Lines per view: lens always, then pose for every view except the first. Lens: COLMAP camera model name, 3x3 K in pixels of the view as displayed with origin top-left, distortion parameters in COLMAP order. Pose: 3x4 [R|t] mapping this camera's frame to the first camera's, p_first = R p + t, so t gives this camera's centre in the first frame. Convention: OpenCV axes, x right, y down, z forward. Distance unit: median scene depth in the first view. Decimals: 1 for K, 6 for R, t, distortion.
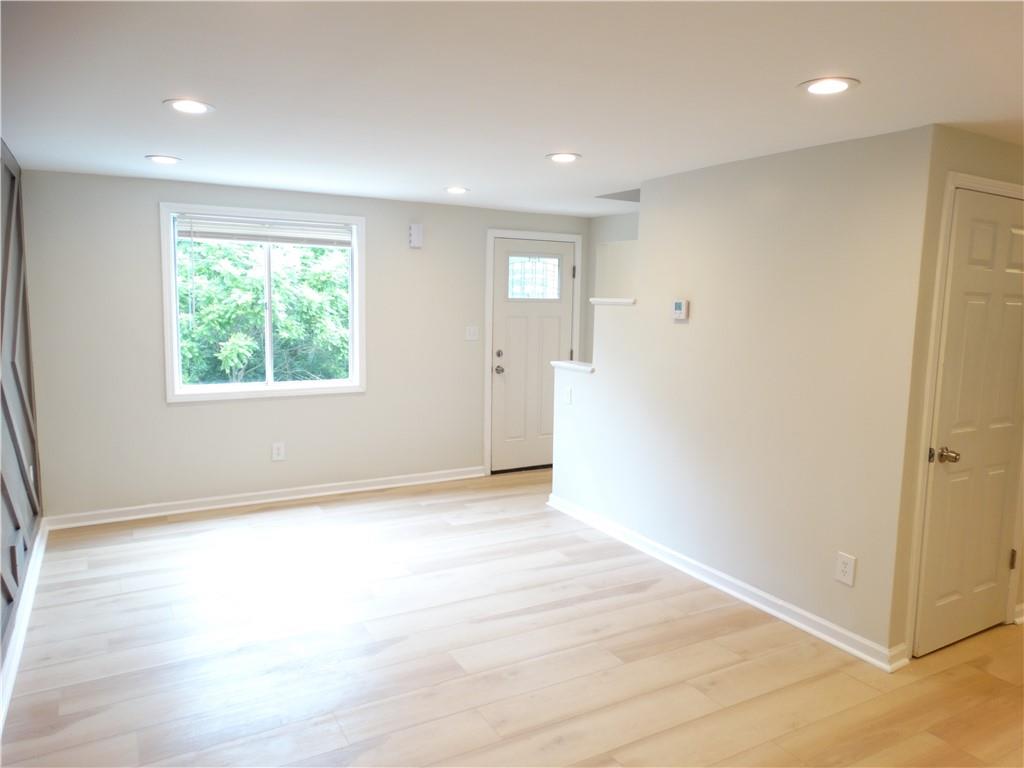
lens RADIAL K [[729.4, 0, 512.9], [0, 729.4, 375.9], [0, 0, 1]] dist [0.009954, 0.003802]
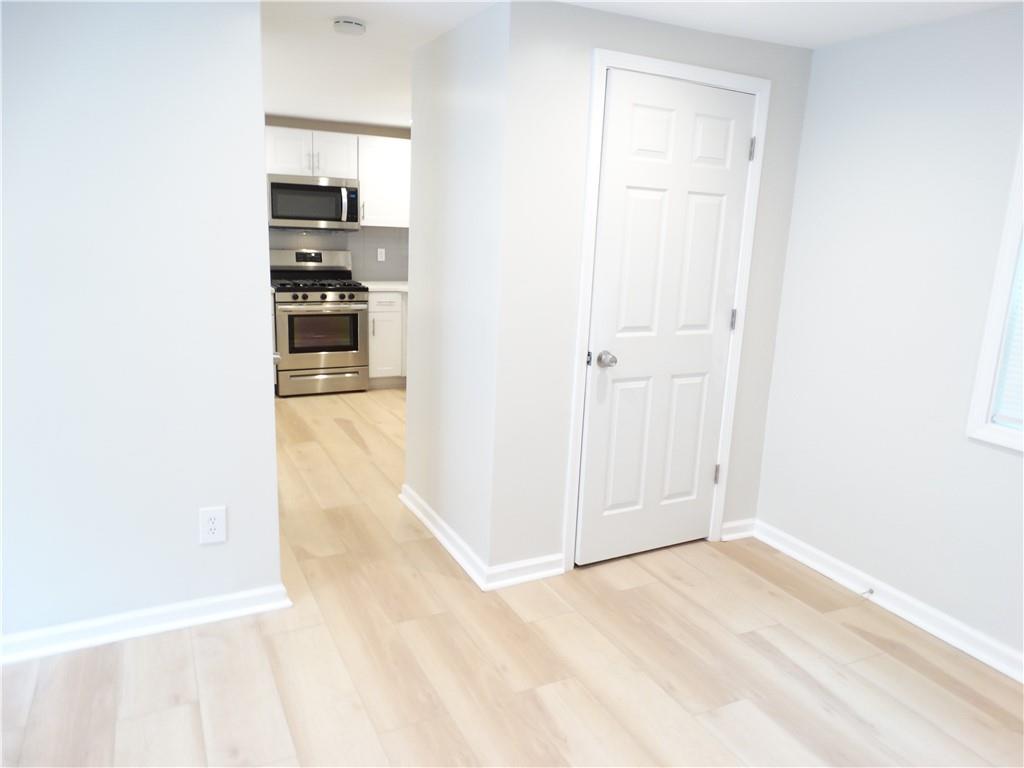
lens RADIAL K [[729.4, 0, 512.9], [0, 729.4, 375.9], [0, 0, 1]] dist [0.009954, 0.003802]
pose [[0.039196, -0.220967, 0.974493, -0.185197], [0.064148, 0.973787, 0.218227, -0.033694], [-0.997170, 0.053959, 0.052343, 0.414633]]
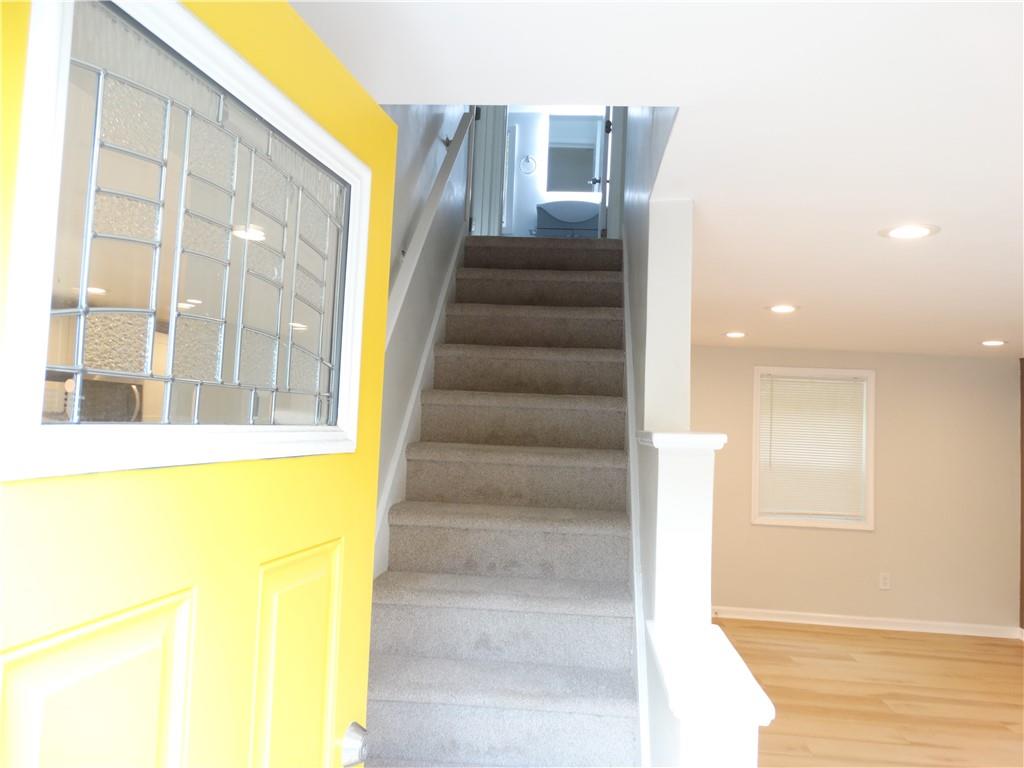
lens RADIAL K [[729.4, 0, 512.9], [0, 729.4, 375.9], [0, 0, 1]] dist [0.009954, 0.003802]
pose [[-0.827929, -0.013349, 0.560675, -0.014120], [0.008940, 0.999276, 0.036992, -0.158525], [-0.560762, 0.035639, -0.827210, 1.375811]]
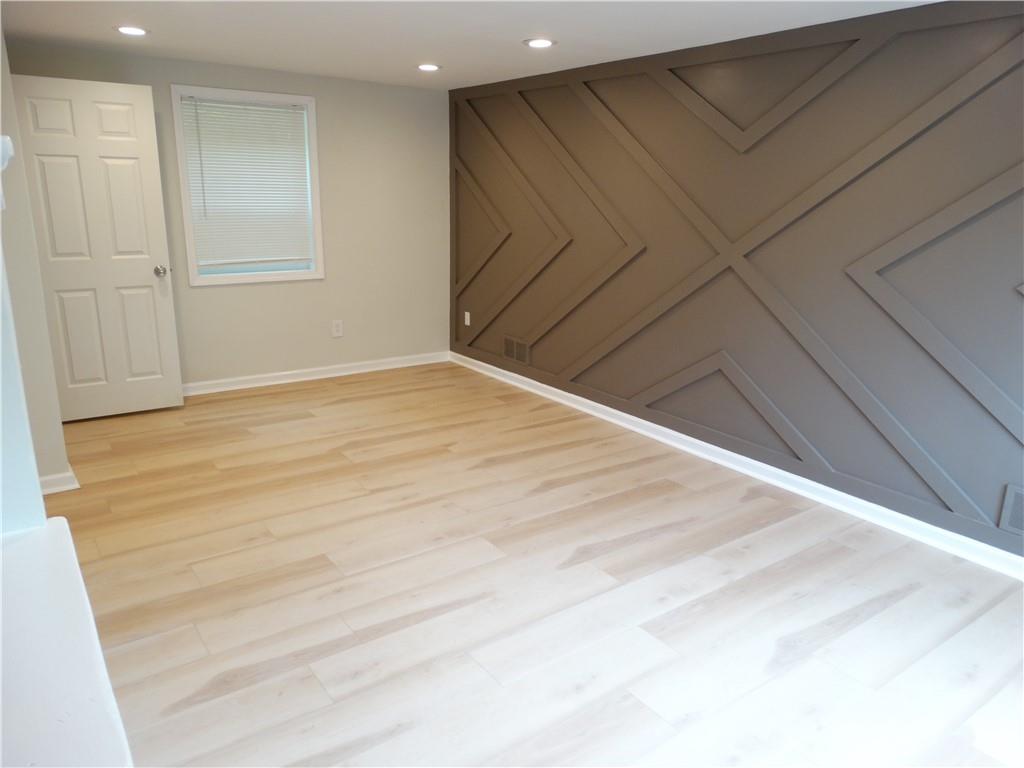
lens RADIAL K [[729.4, 0, 512.9], [0, 729.4, 375.9], [0, 0, 1]] dist [0.009954, 0.003802]
pose [[-0.992763, 0.000714, -0.120088, 0.012362], [-0.041826, 0.935316, 0.351334, -0.120860], [0.112572, 0.353814, -0.928517, 1.184914]]
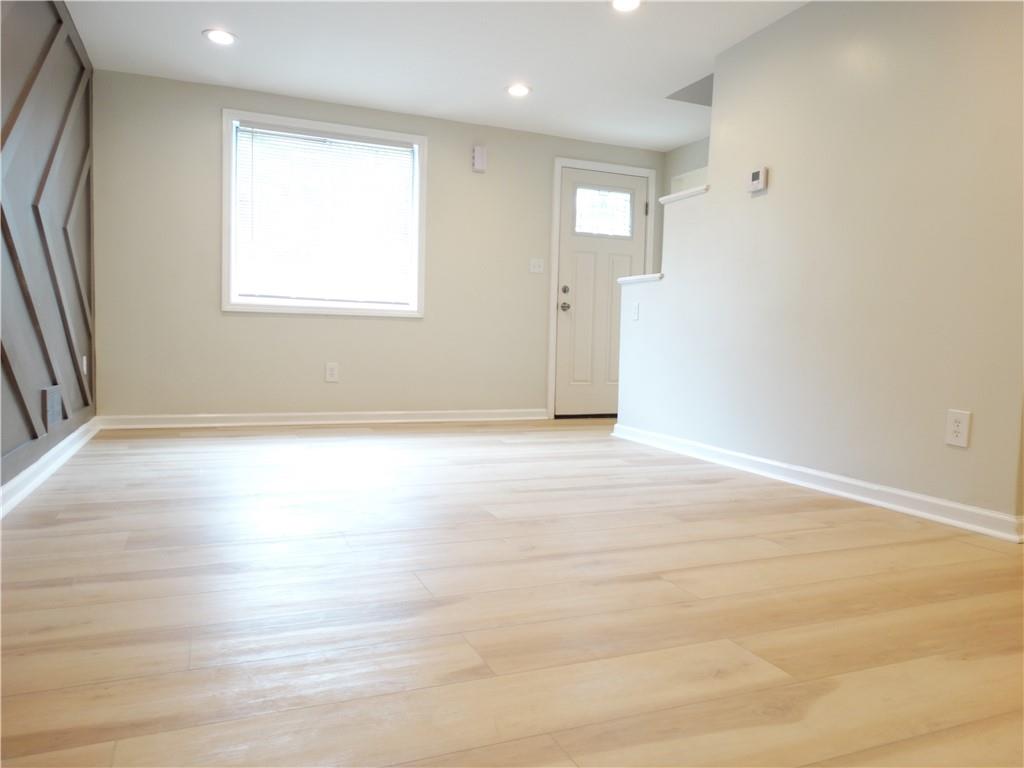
lens RADIAL K [[729.4, 0, 512.9], [0, 729.4, 375.9], [0, 0, 1]] dist [0.009954, 0.003802]
pose [[0.993136, 0.015175, -0.115980, 0.031884], [-0.022394, 0.997875, -0.061195, 0.177552], [0.114805, 0.063372, 0.991365, 0.075065]]
